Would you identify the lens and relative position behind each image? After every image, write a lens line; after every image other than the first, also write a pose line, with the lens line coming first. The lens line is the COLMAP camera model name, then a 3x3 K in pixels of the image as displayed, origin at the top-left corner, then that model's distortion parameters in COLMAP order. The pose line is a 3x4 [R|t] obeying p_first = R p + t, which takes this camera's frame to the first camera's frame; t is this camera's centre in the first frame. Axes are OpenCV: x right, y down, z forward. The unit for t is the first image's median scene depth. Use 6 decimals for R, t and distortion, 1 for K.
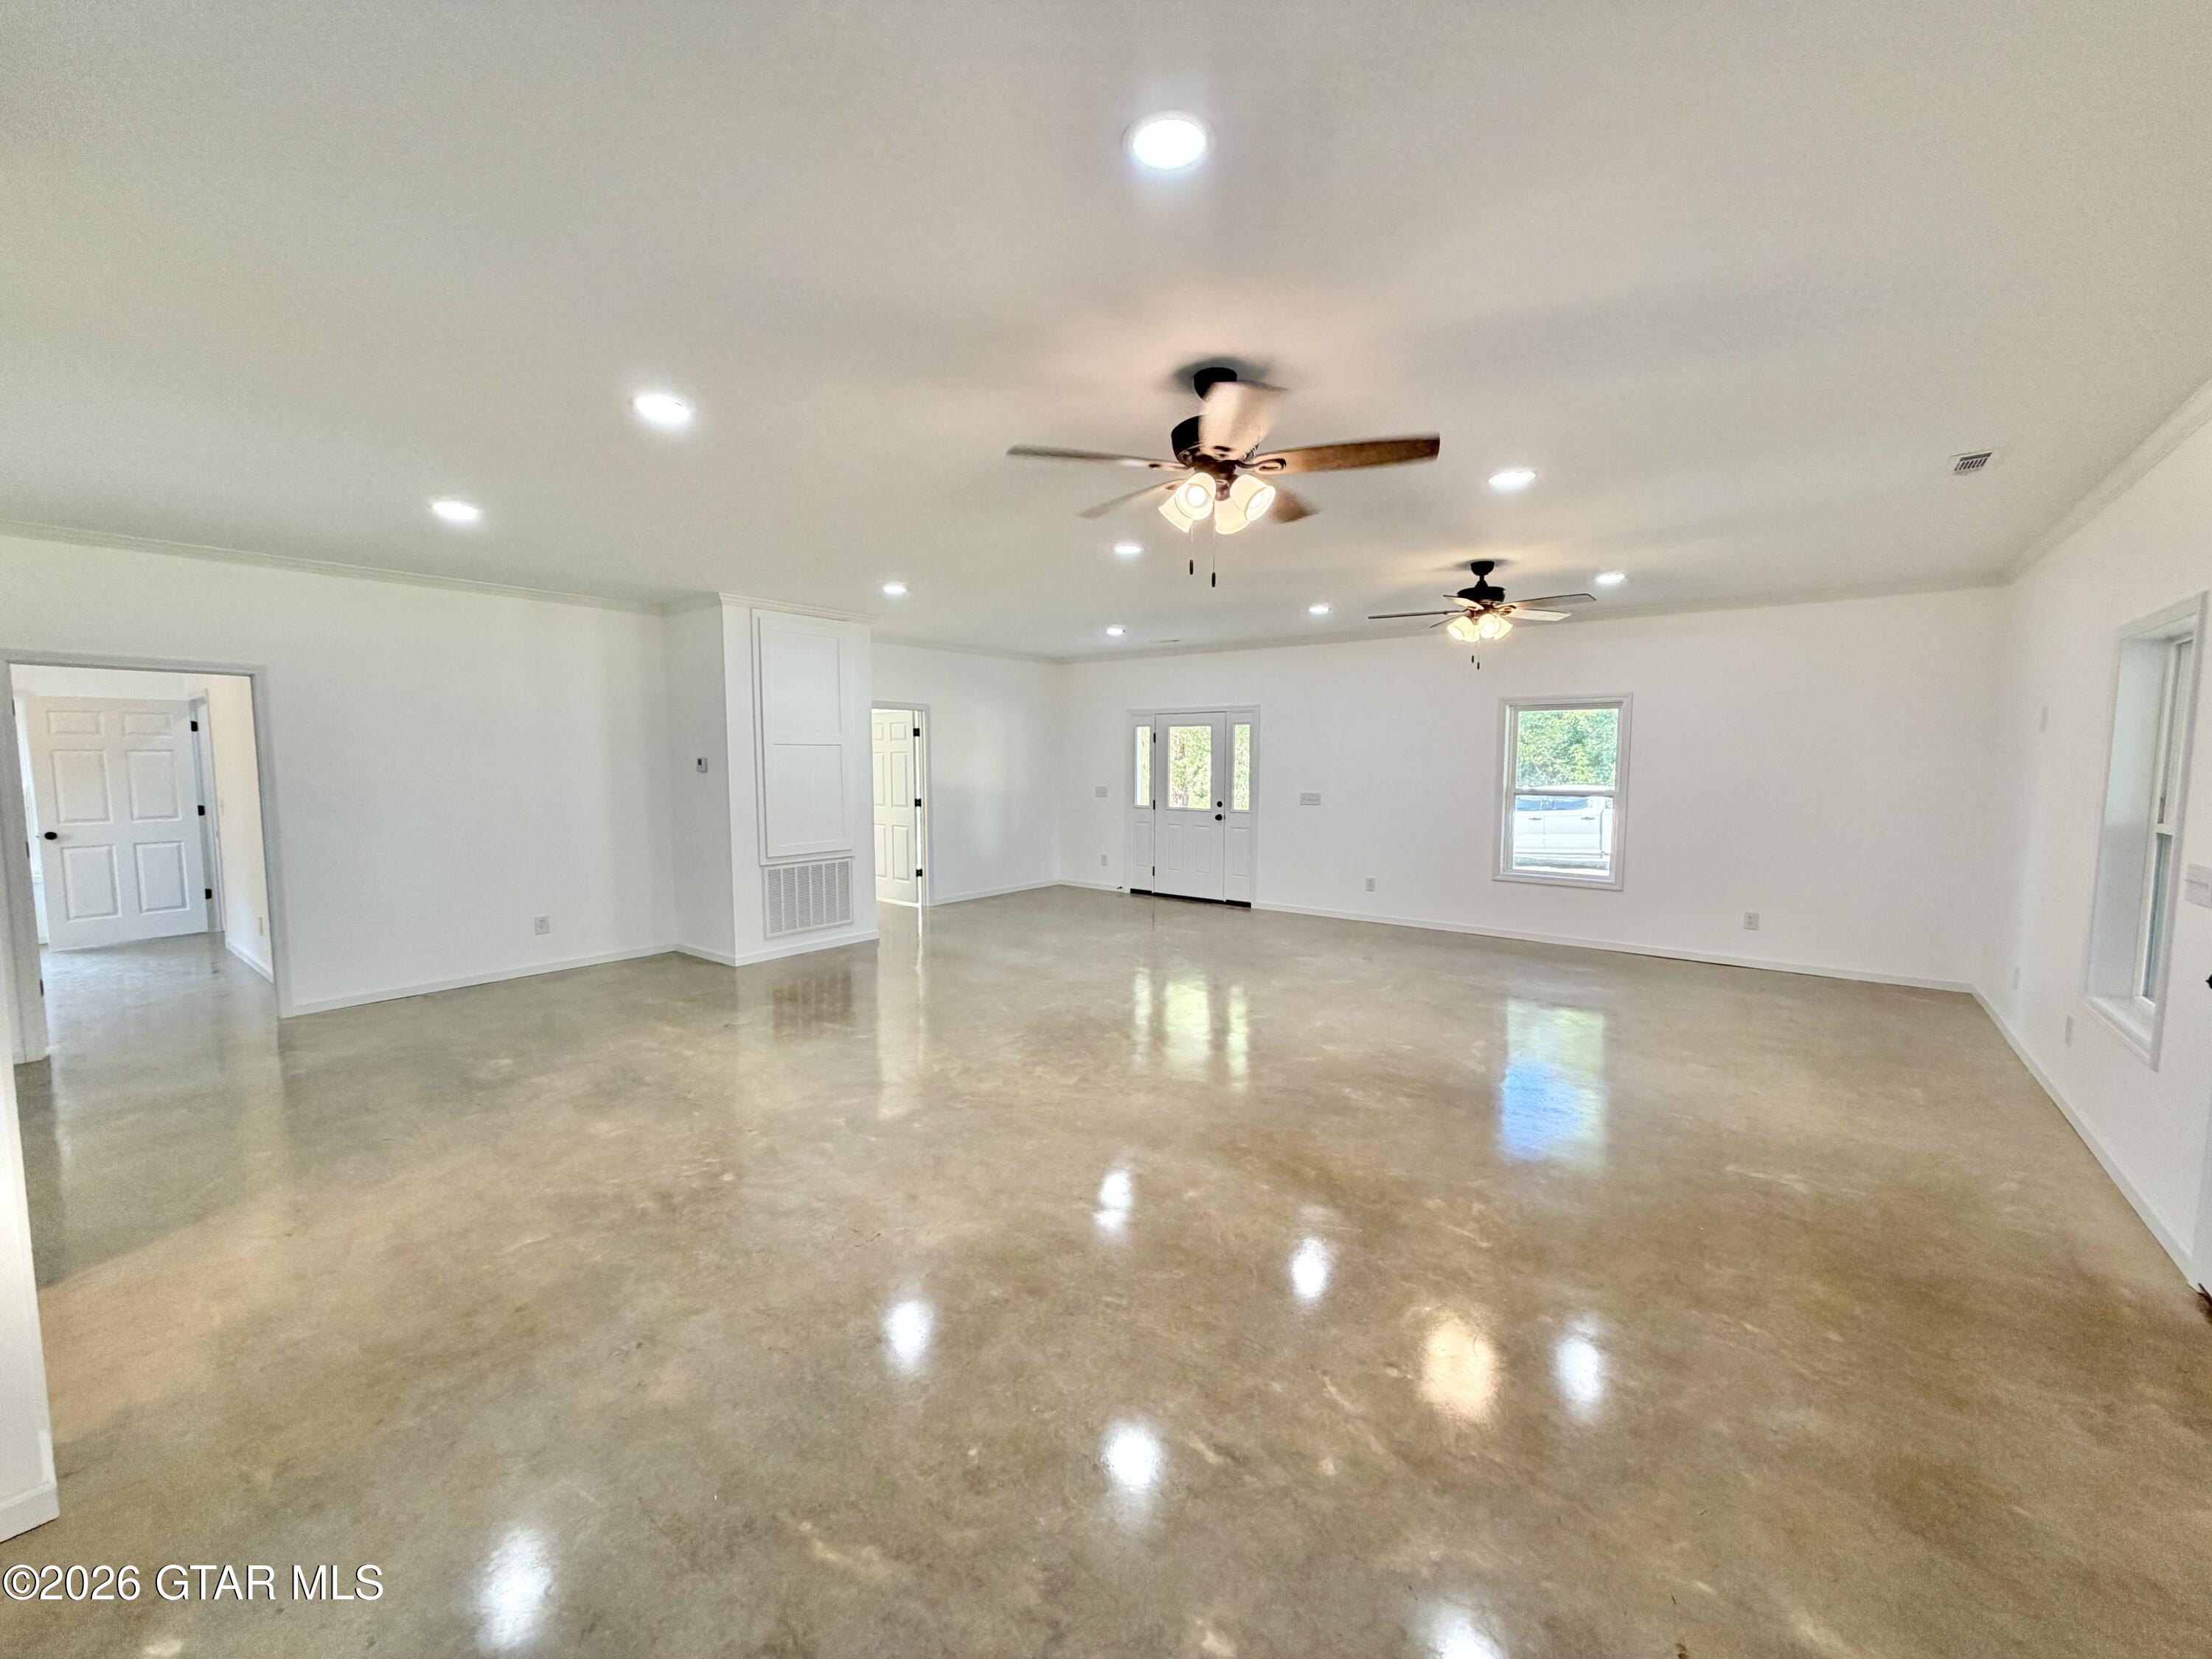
lens RADIAL K [[878.9, 0, 1093.1], [0, 878.9, 827.6], [0, 0, 1]] dist [0.000024, 0.000151]
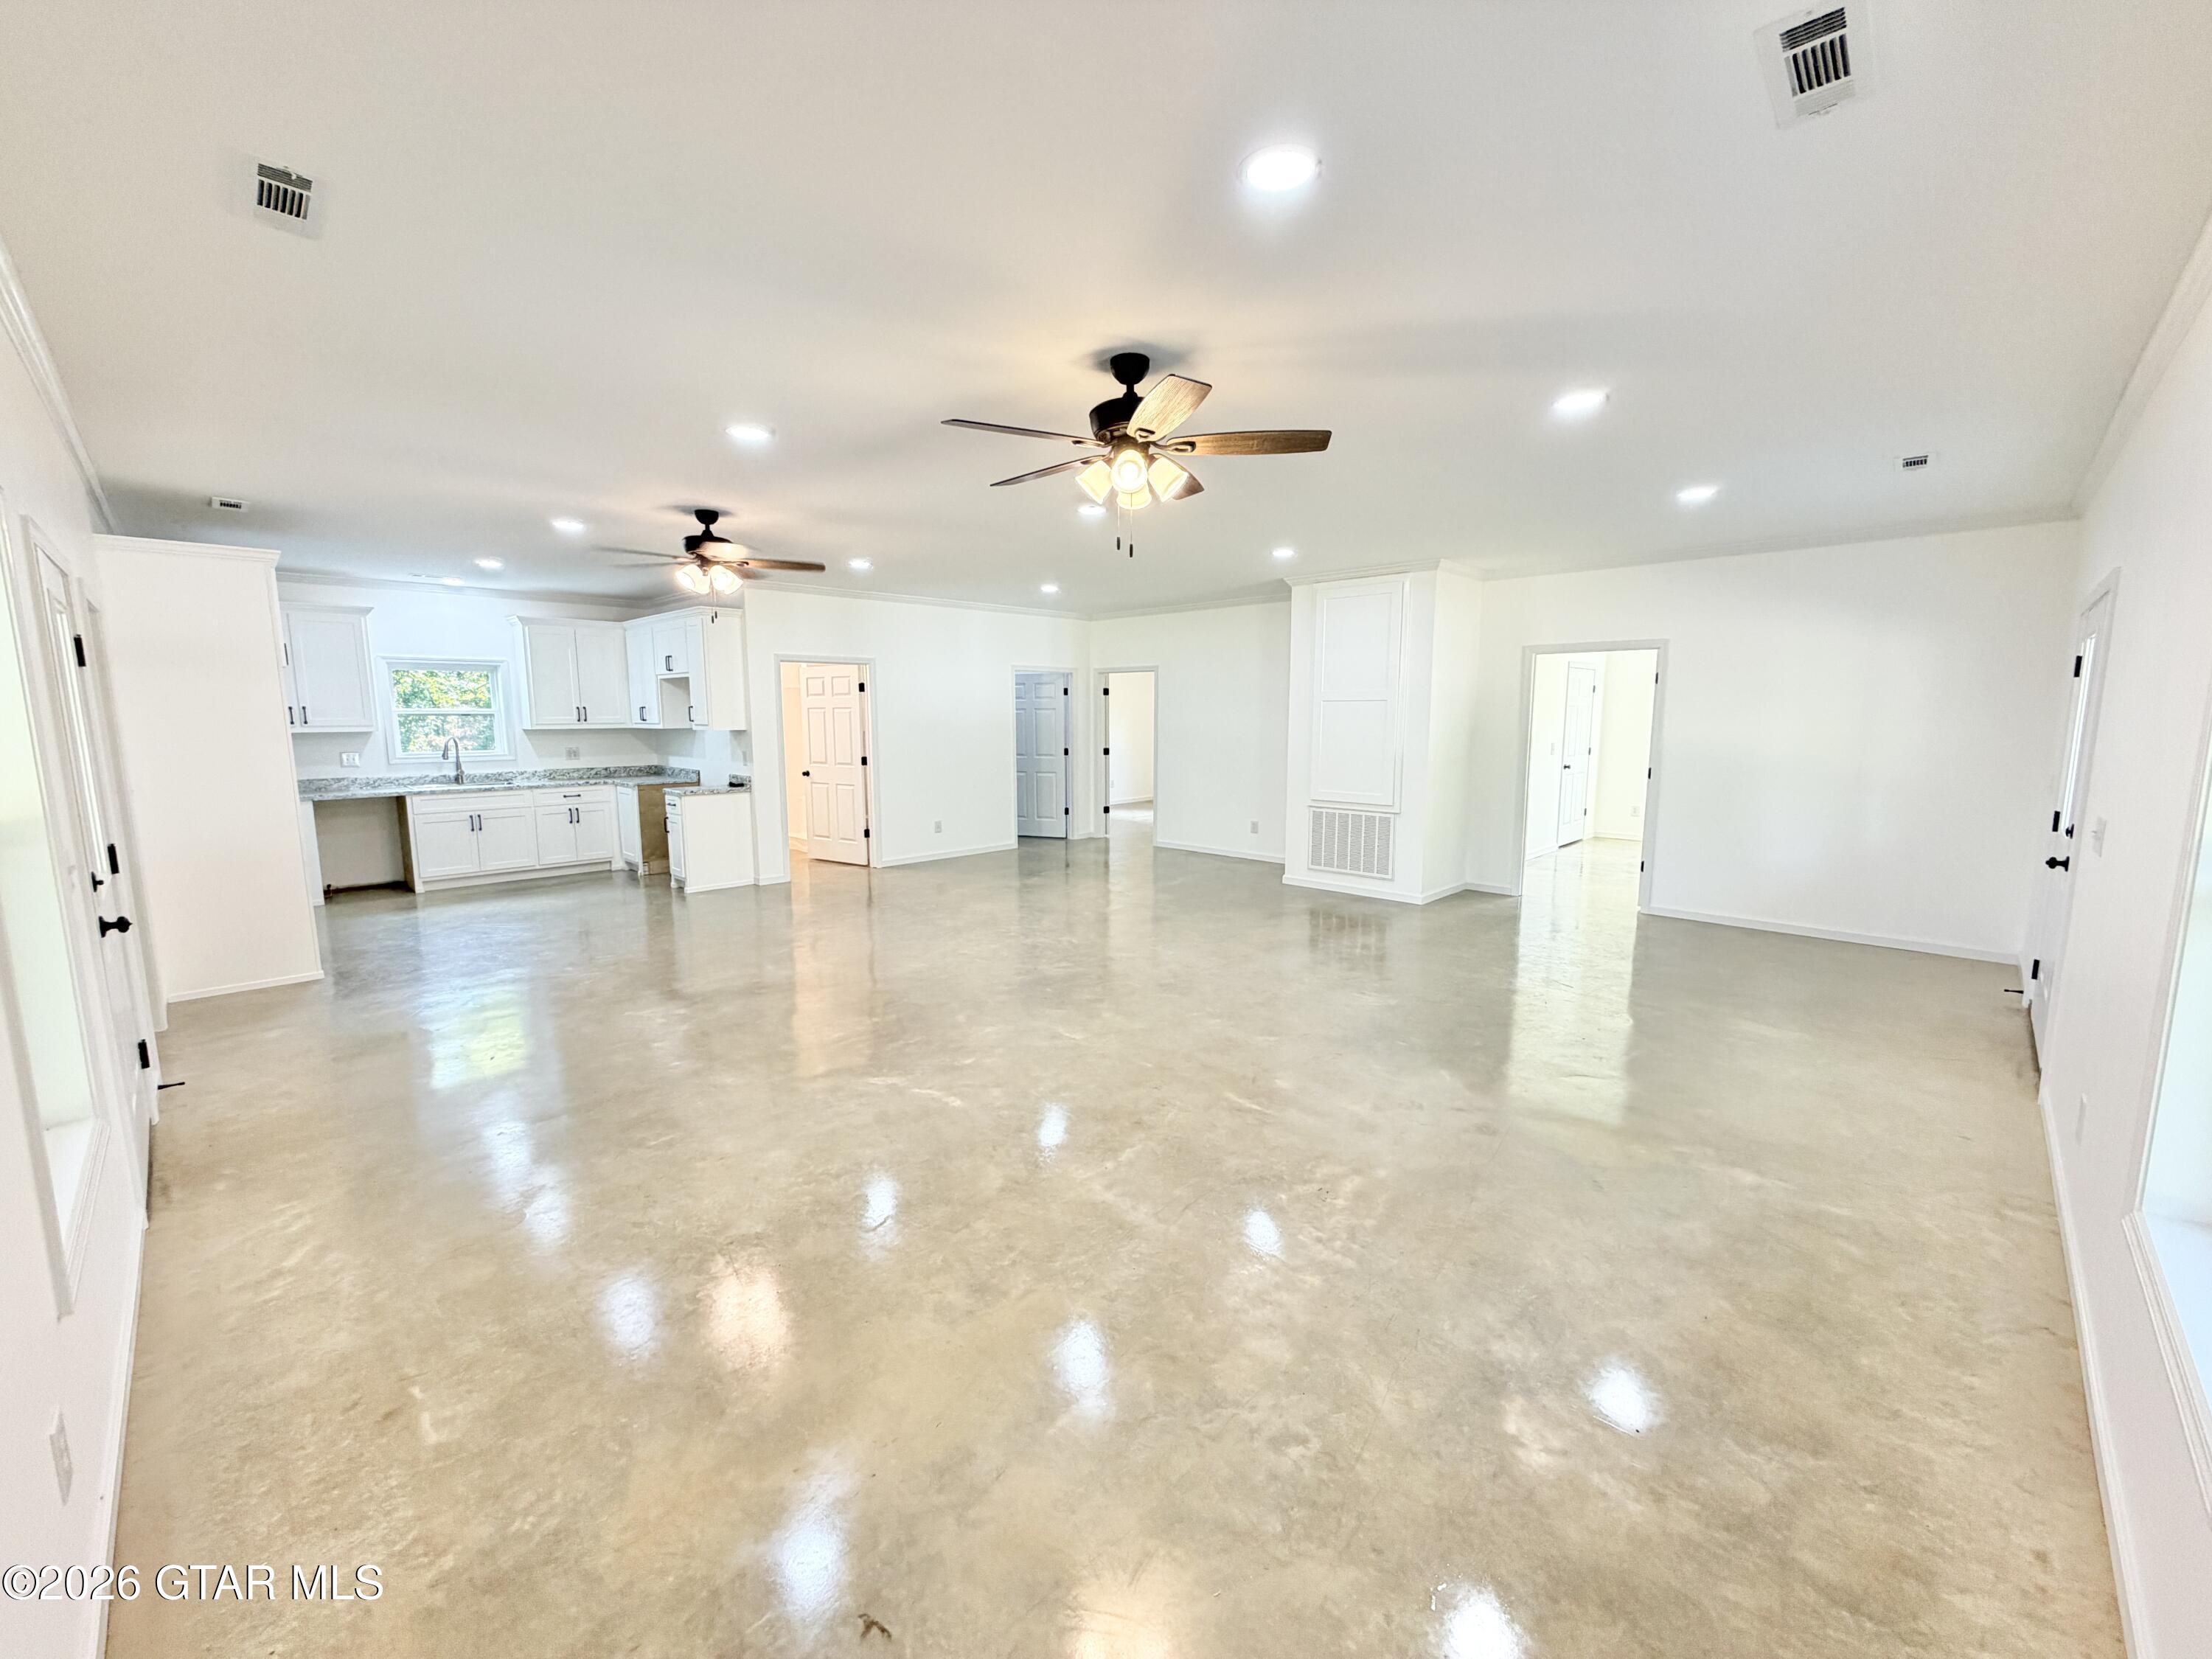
lens RADIAL K [[878.9, 0, 1093.1], [0, 878.9, 827.6], [0, 0, 1]] dist [0.000024, 0.000151]
pose [[-0.103423, 0.128873, -0.986253, 0.906300], [-0.083894, 0.986907, 0.137756, -0.072276], [0.991093, 0.096988, -0.091258, 0.938489]]
